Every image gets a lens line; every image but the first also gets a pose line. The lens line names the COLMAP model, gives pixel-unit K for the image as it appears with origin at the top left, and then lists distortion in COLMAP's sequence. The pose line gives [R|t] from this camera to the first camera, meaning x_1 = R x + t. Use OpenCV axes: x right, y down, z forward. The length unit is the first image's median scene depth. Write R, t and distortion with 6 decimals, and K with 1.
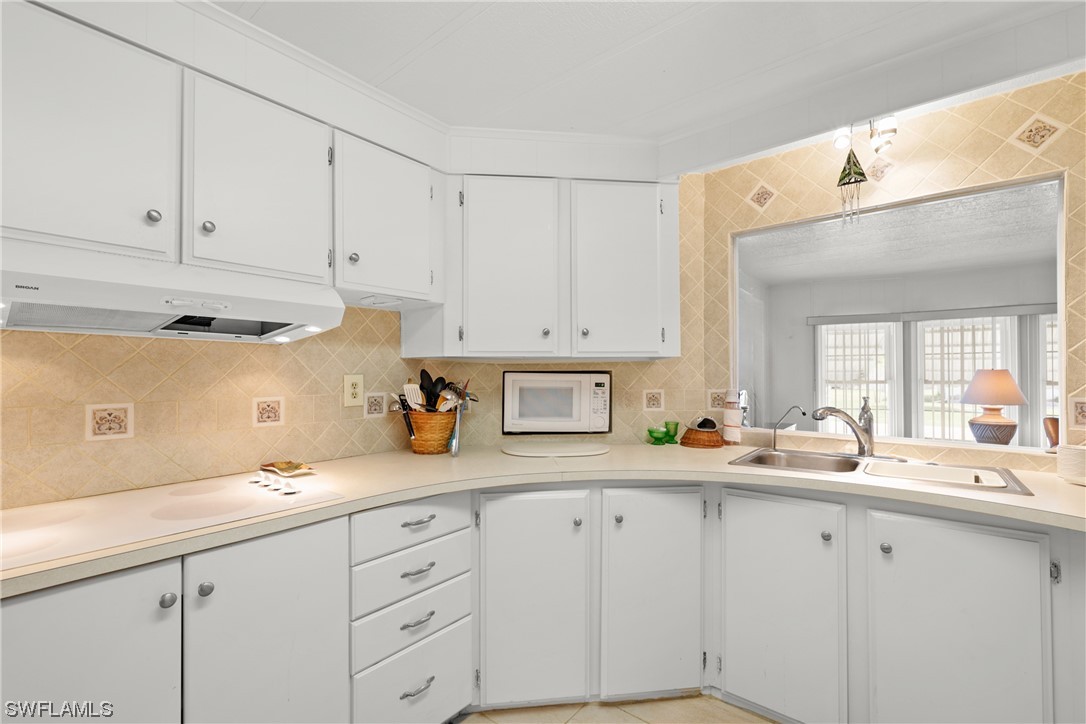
lens RADIAL K [[470.8, 0, 543.5], [0, 470.8, 371.2], [0, 0, 1]] dist [0.000319, -0.000059]
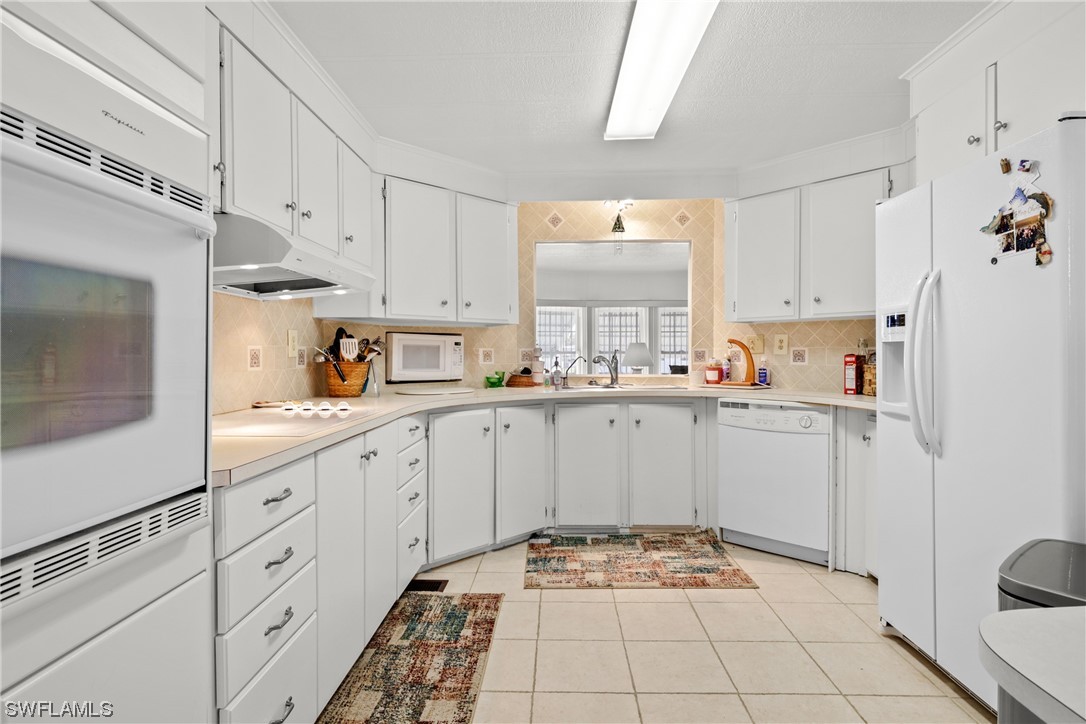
lens RADIAL K [[555.1, 0, 542.4], [0, 555.1, 360.6], [0, 0, 1]] dist [-0.003391, 0.000527]
pose [[0.795402, -0.006545, 0.606047, -0.724037], [-0.002524, 0.999897, 0.014110, 0.060551], [-0.606077, -0.012752, 0.795304, -0.443500]]
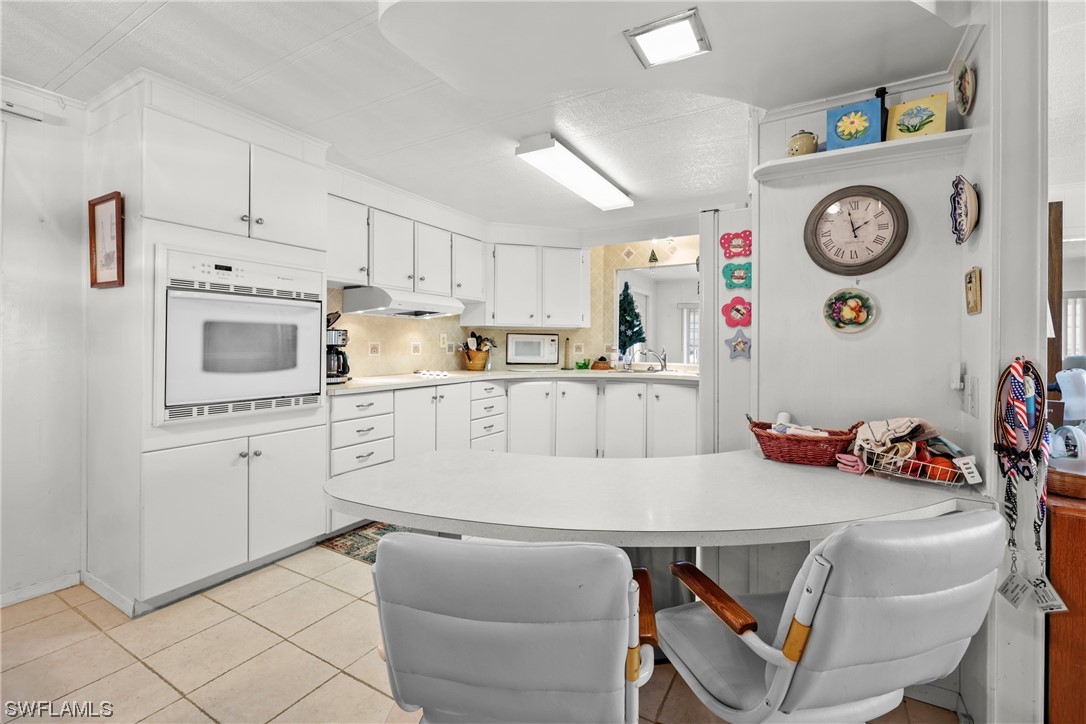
lens RADIAL K [[470.8, 0, 552.0], [0, 470.8, 342.8], [0, 0, 1]] dist [0.000319, -0.000059]
pose [[0.986590, 0.010656, 0.162870, -0.256159], [-0.011370, 0.999929, 0.003454, 0.036481], [-0.162821, -0.005260, 0.986642, -1.199582]]
